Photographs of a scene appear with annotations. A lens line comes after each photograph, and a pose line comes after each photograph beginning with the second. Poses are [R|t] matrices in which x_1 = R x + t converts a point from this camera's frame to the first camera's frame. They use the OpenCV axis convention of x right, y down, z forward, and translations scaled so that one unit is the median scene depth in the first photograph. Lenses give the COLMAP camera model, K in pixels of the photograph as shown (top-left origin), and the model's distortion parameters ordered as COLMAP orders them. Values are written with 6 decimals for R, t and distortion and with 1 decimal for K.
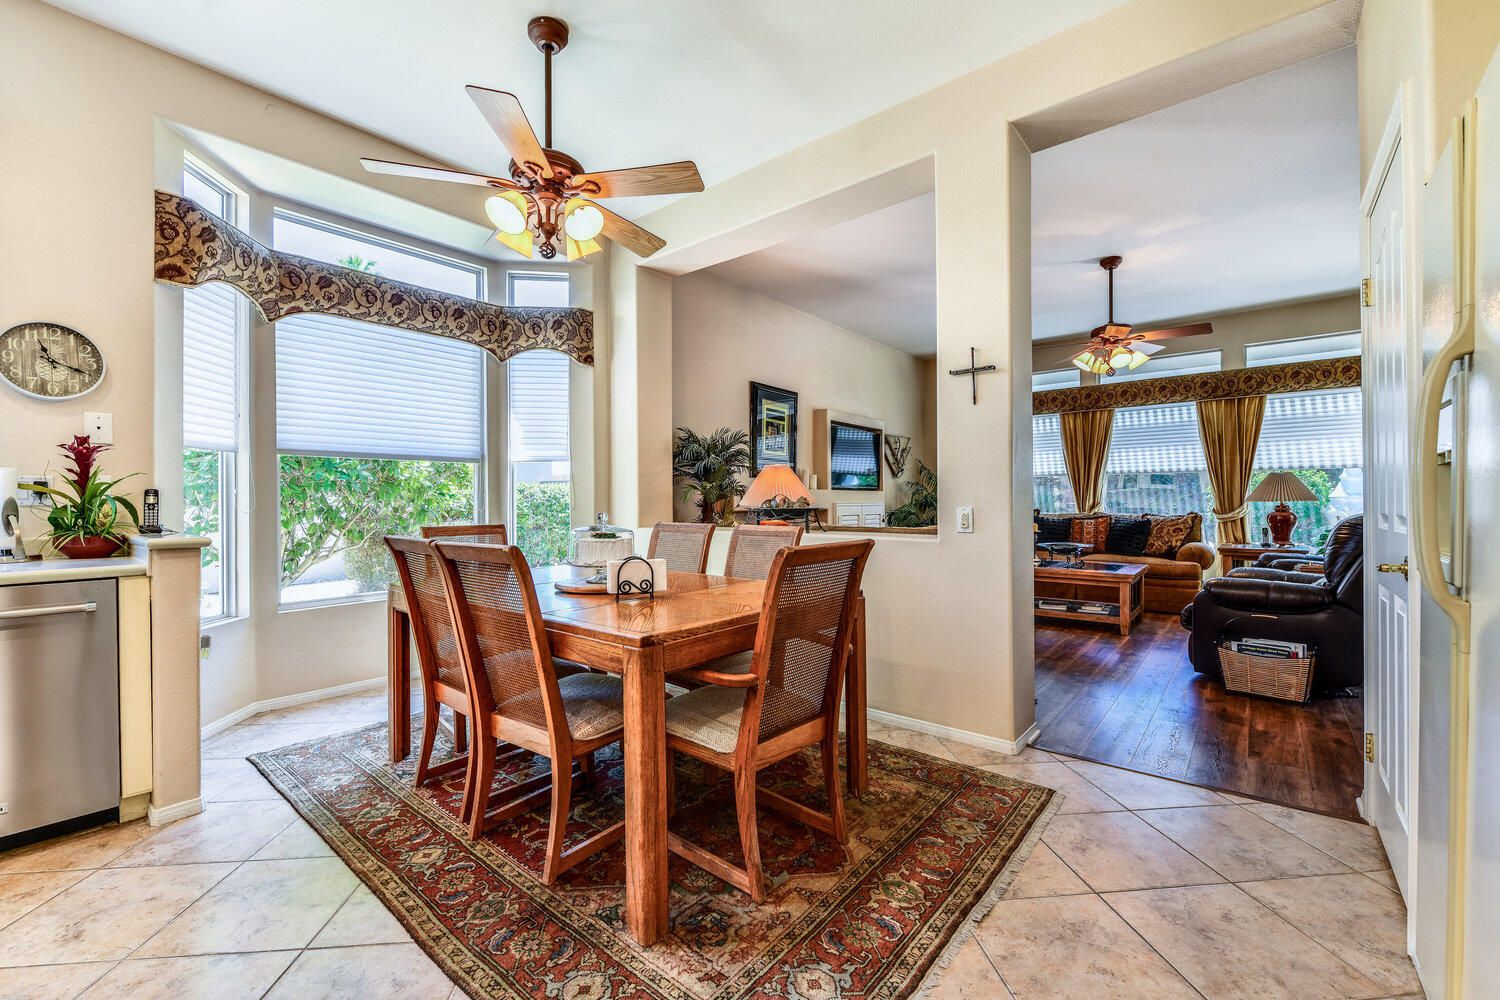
lens RADIAL K [[616.6, 0, 755.1], [0, 616.6, 500.2], [0, 0, 1]] dist [0.002915, -0.000176]
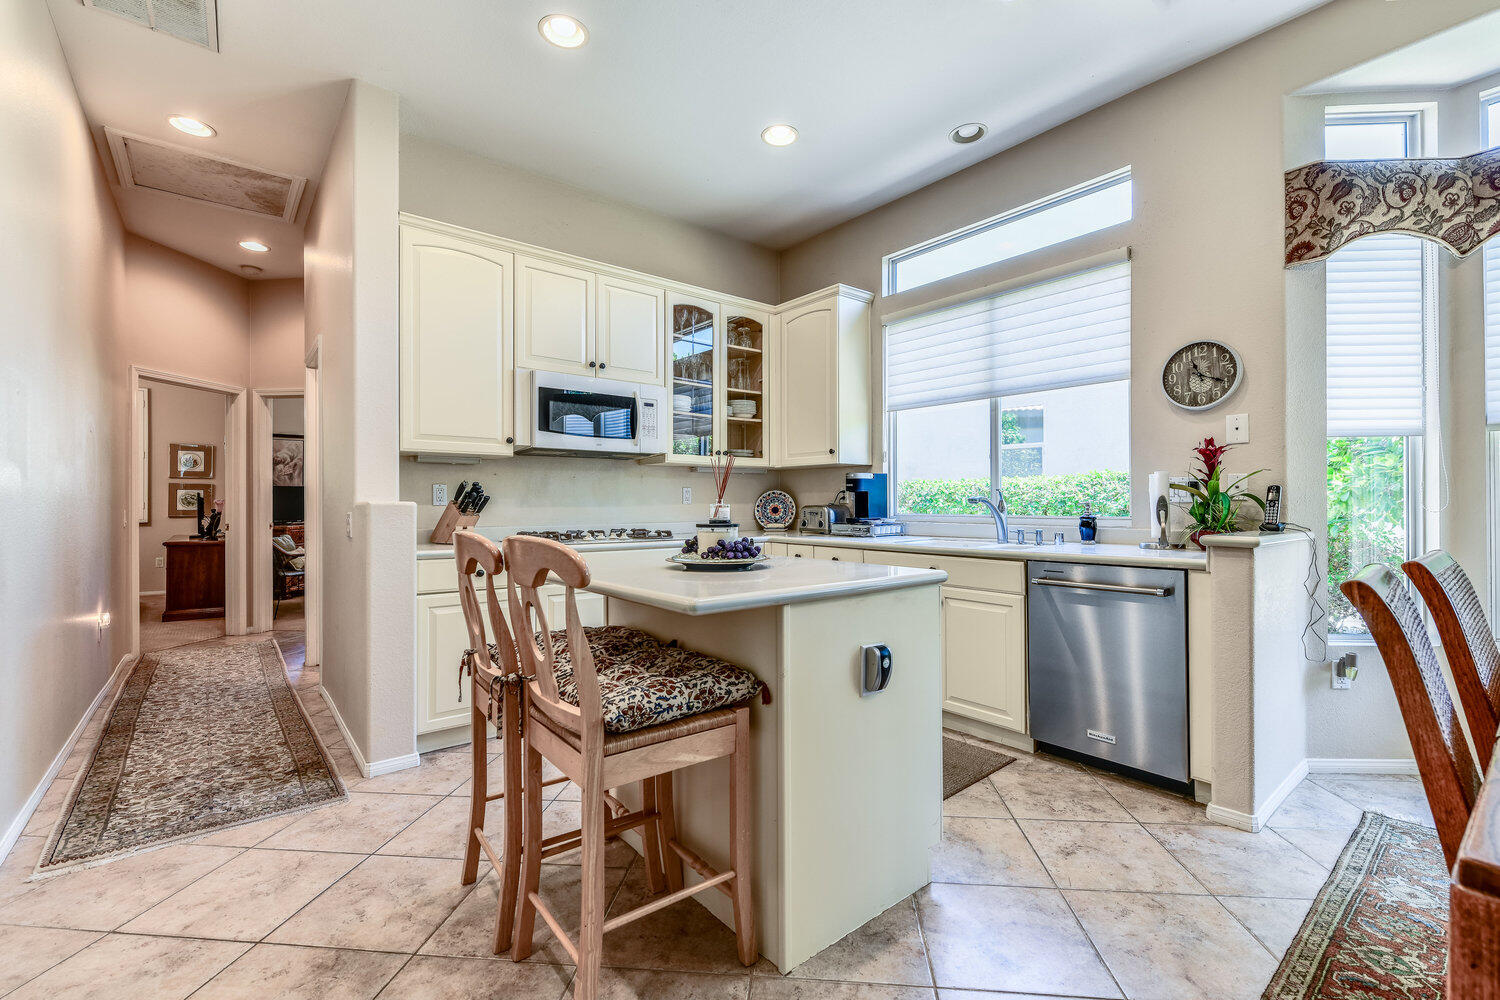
lens RADIAL K [[646.9, 0, 752.4], [0, 646.9, 500.9], [0, 0, 1]] dist [-0.002175, -0.001045]
pose [[-0.190605, 0.000443, -0.981667, 0.319042], [0.008212, 0.999966, -0.001144, 0.001129], [0.981632, -0.008280, -0.190602, 0.719324]]
